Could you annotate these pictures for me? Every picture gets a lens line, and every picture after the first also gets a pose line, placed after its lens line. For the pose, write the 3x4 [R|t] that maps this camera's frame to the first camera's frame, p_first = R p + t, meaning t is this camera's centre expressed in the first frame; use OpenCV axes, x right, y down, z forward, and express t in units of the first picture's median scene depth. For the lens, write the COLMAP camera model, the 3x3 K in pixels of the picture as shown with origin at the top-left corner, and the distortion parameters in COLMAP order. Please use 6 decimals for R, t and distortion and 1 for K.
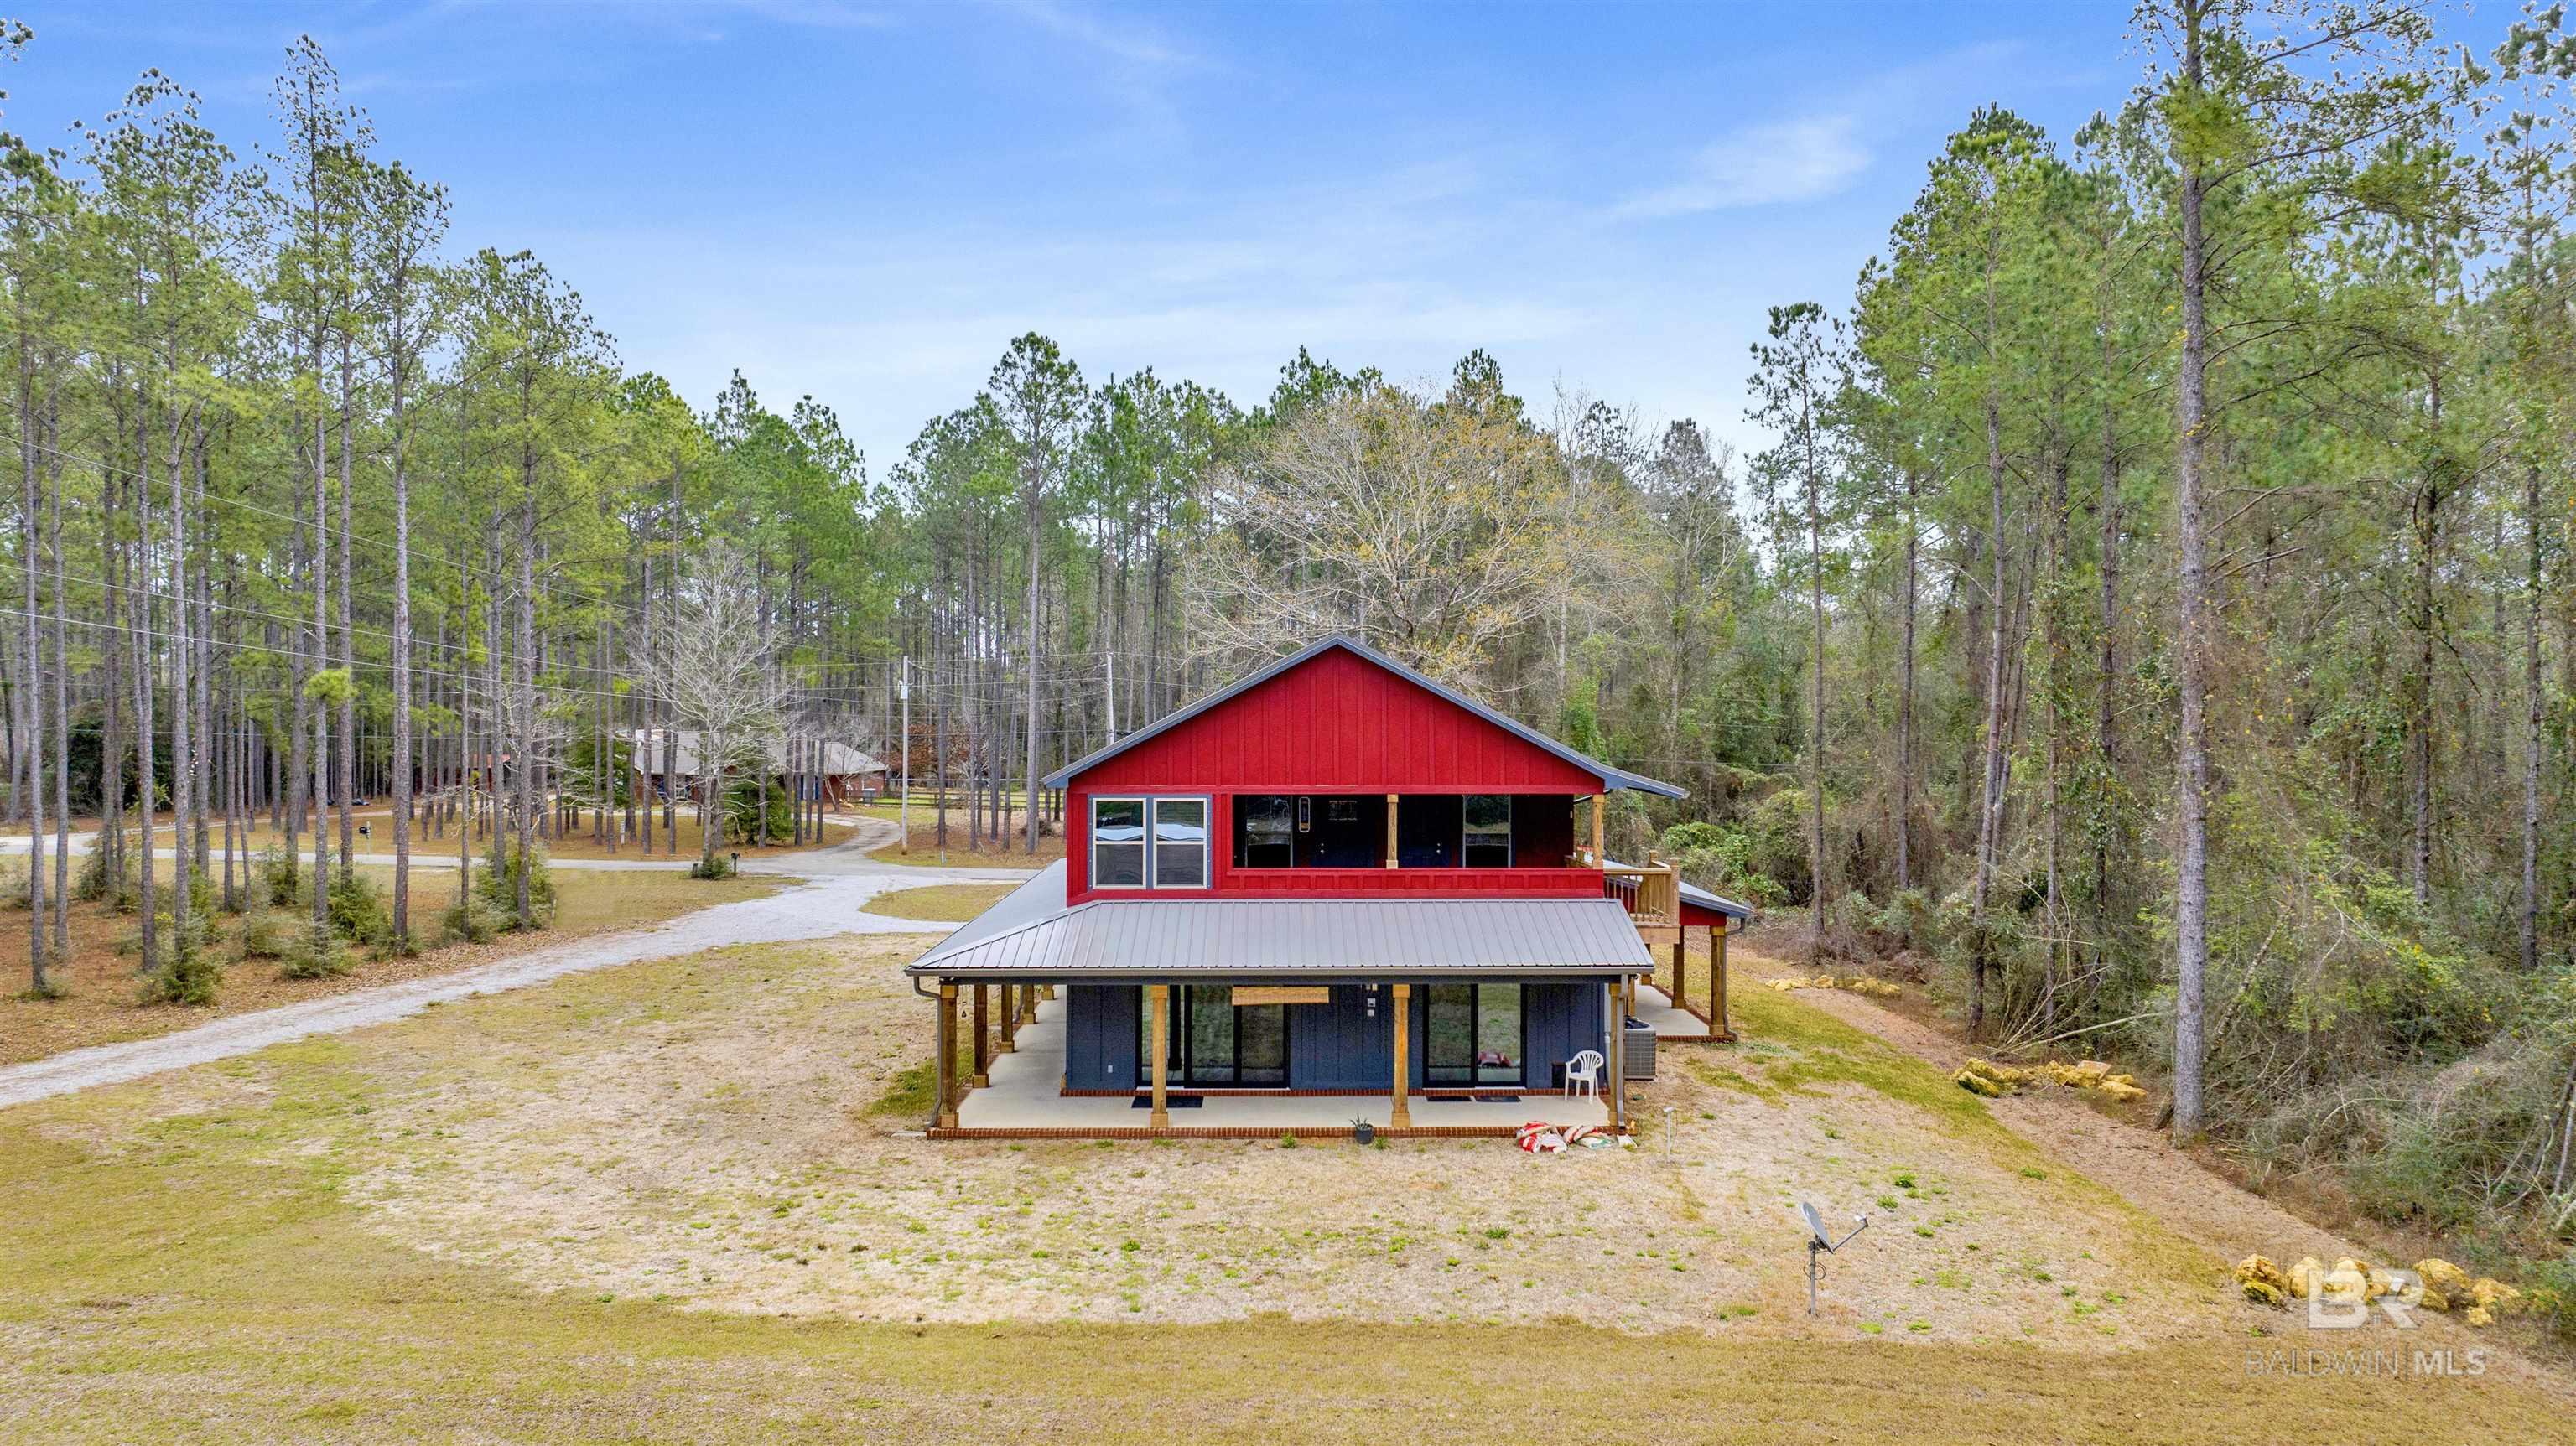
lens RADIAL K [[1834.7, 0, 1288.0], [0, 1834.7, 723.0], [0, 0, 1]] dist [-0.026354, 0.000932]
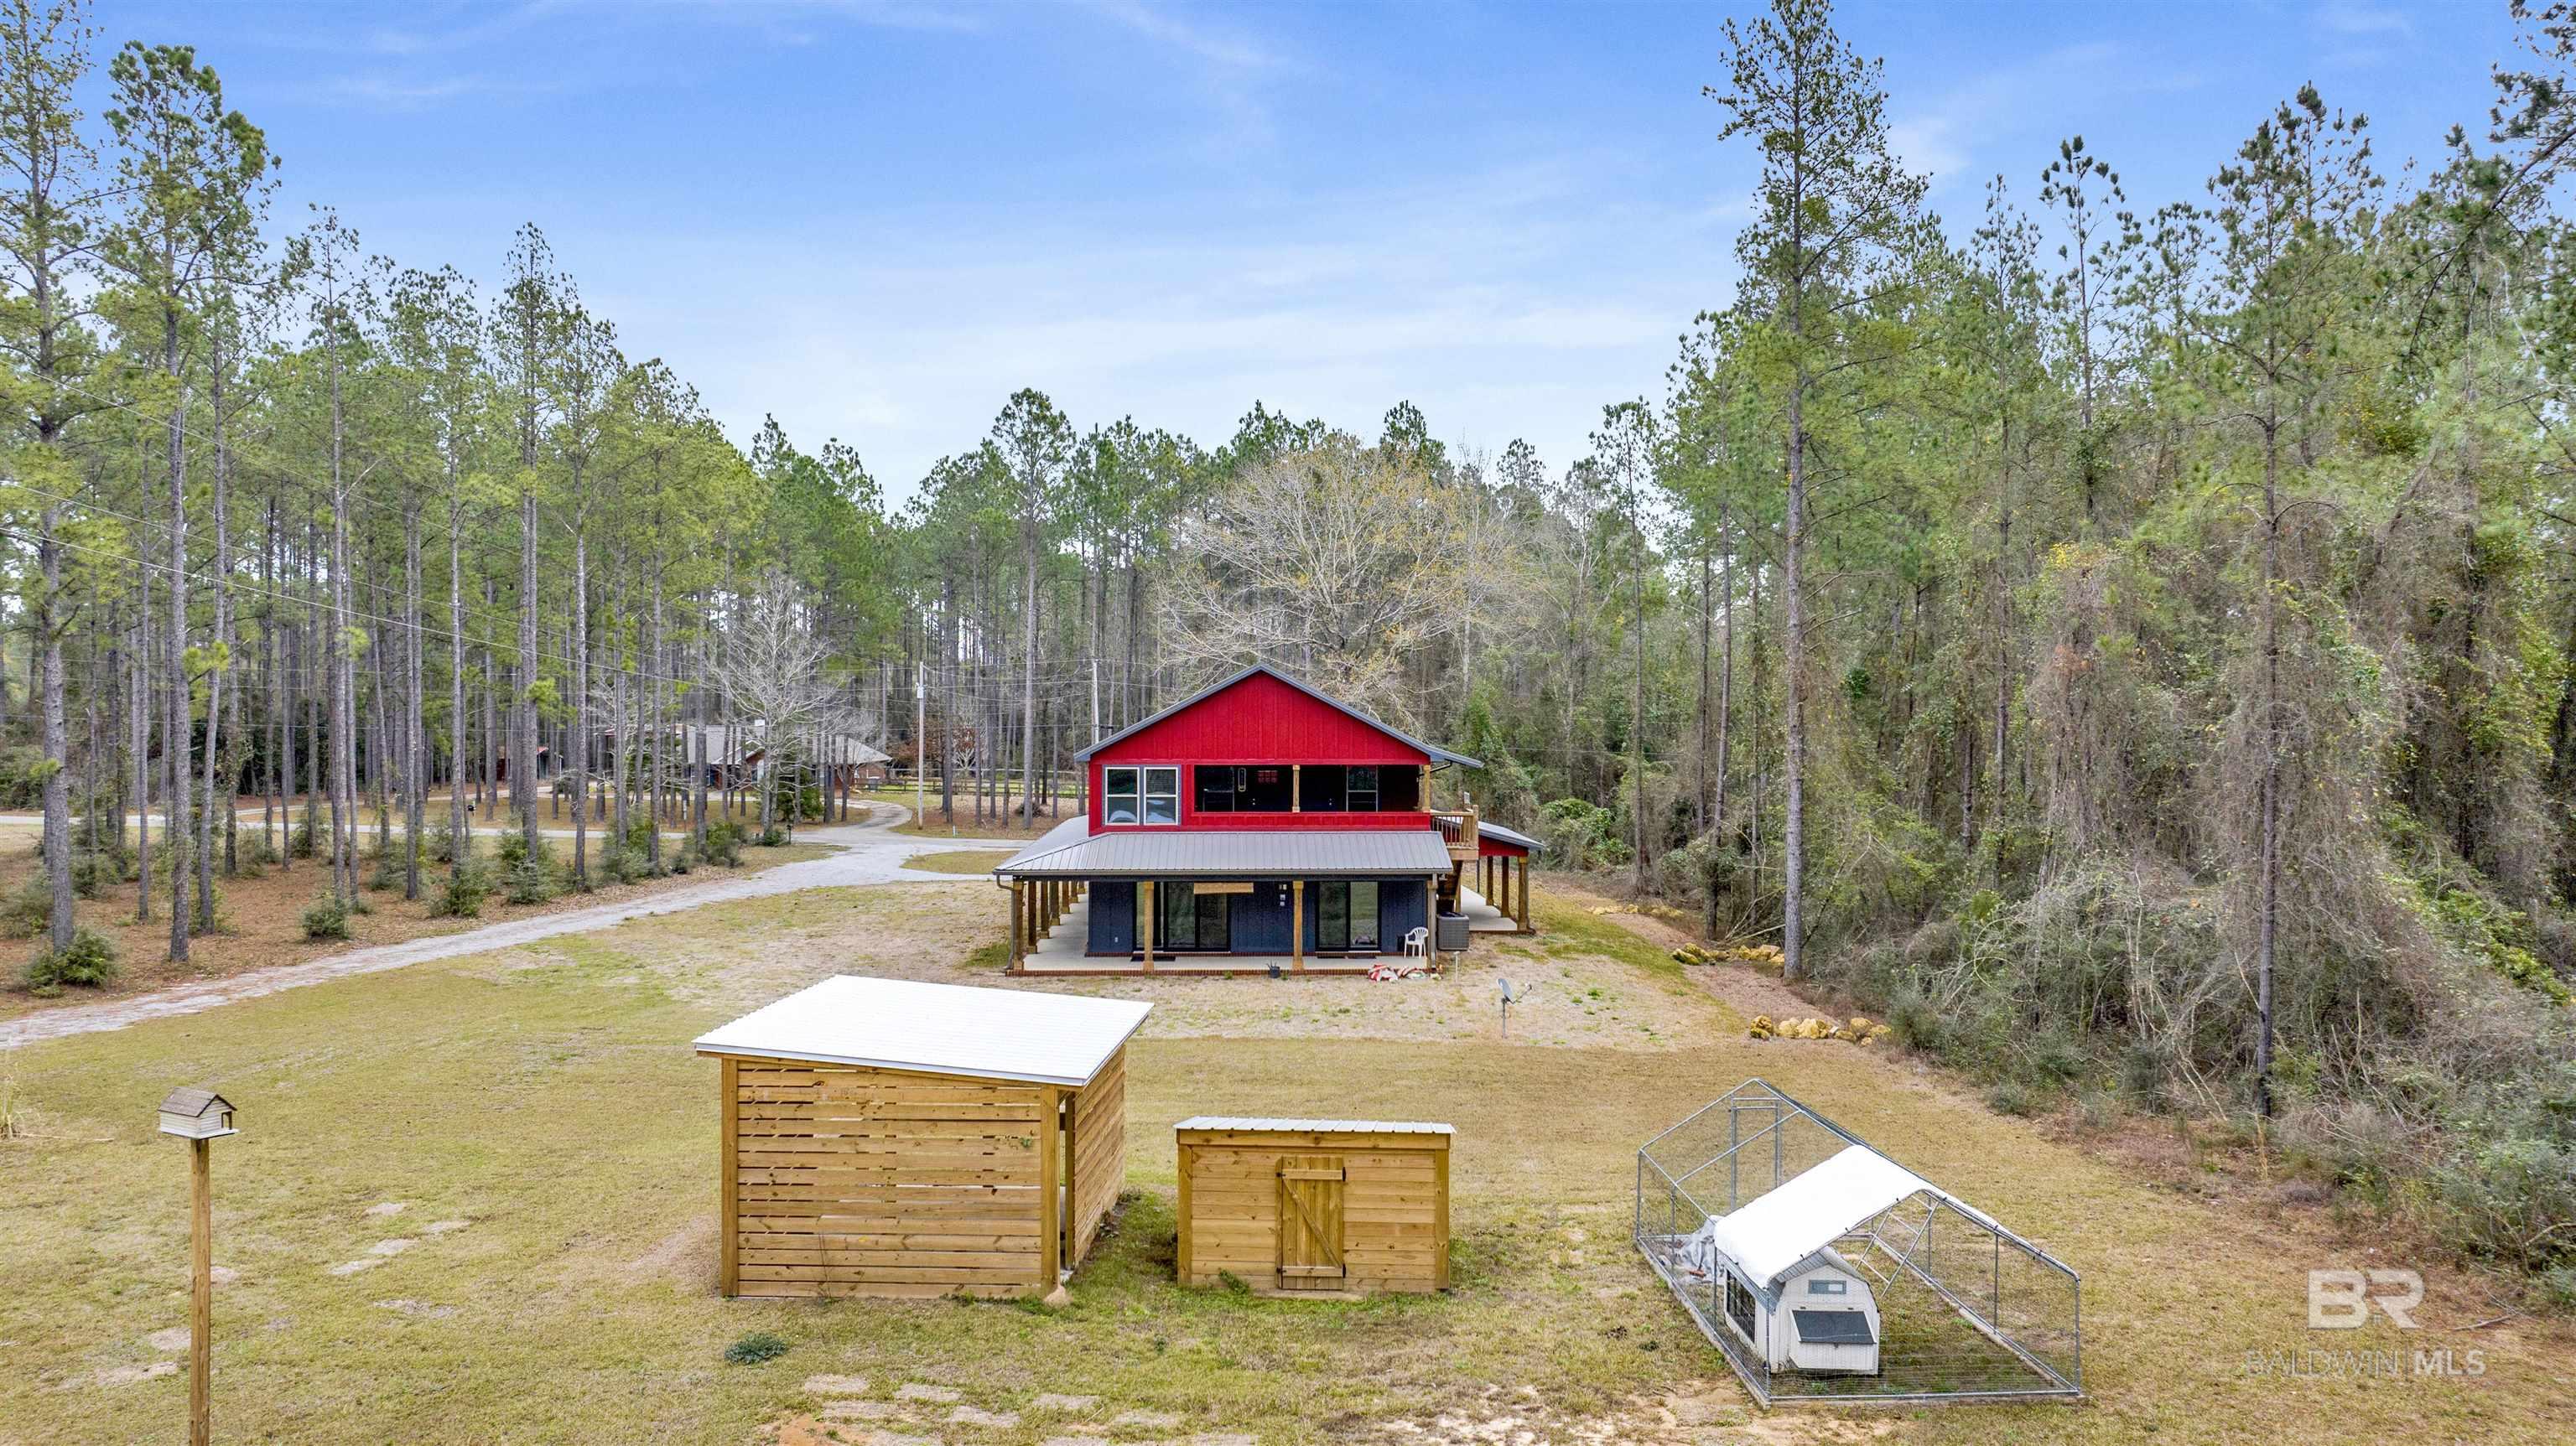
lens RADIAL K [[1828.9, 0, 1320.1], [0, 1828.9, 728.7], [0, 0, 1]] dist [0.000618, 0.000049]
pose [[0.999408, -0.000129, 0.034409, 0.010334], [-0.000076, 0.999982, 0.005951, -0.000720], [-0.034409, -0.005950, 0.999390, -0.249052]]
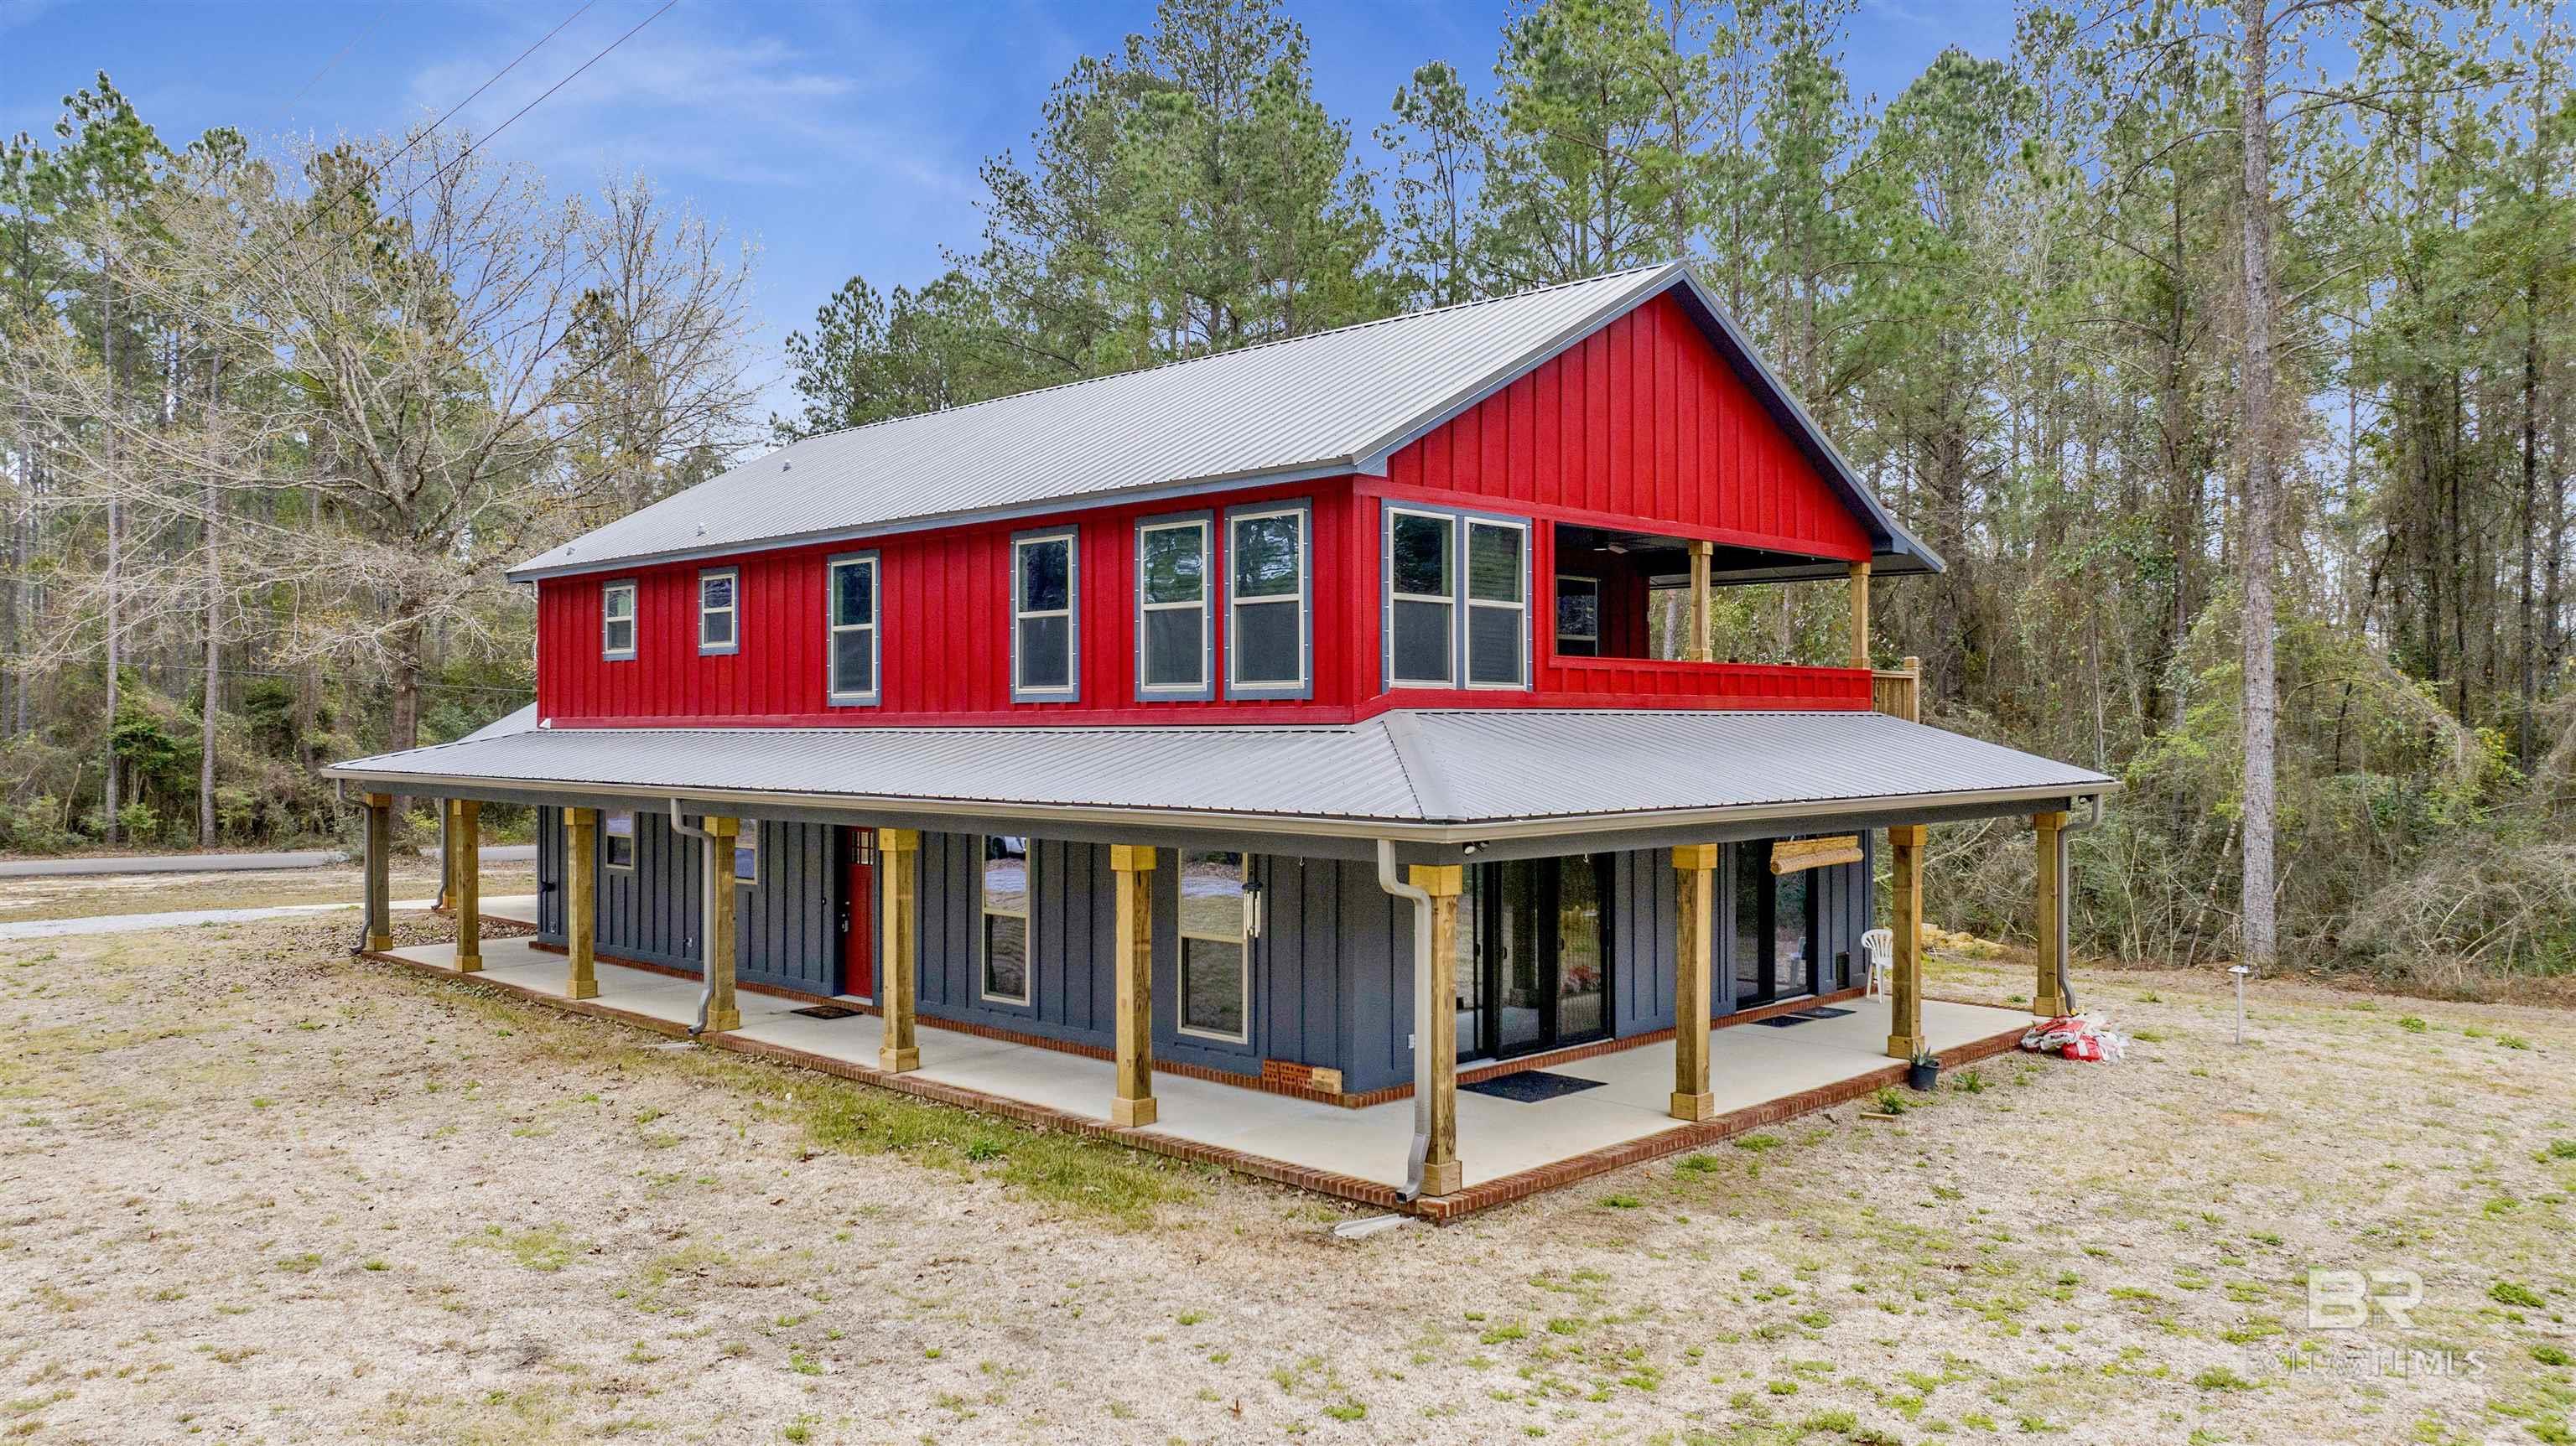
lens RADIAL K [[1861.1, 0, 1288.0], [0, 1861.1, 723.0], [0, 0, 1]] dist [-0.030005, -0.000566]
pose [[0.707192, 0.000037, 0.707022, -0.213249], [-0.000474, 1.000000, 0.000421, 0.043758], [-0.707022, -0.000633, 0.707192, 0.287442]]
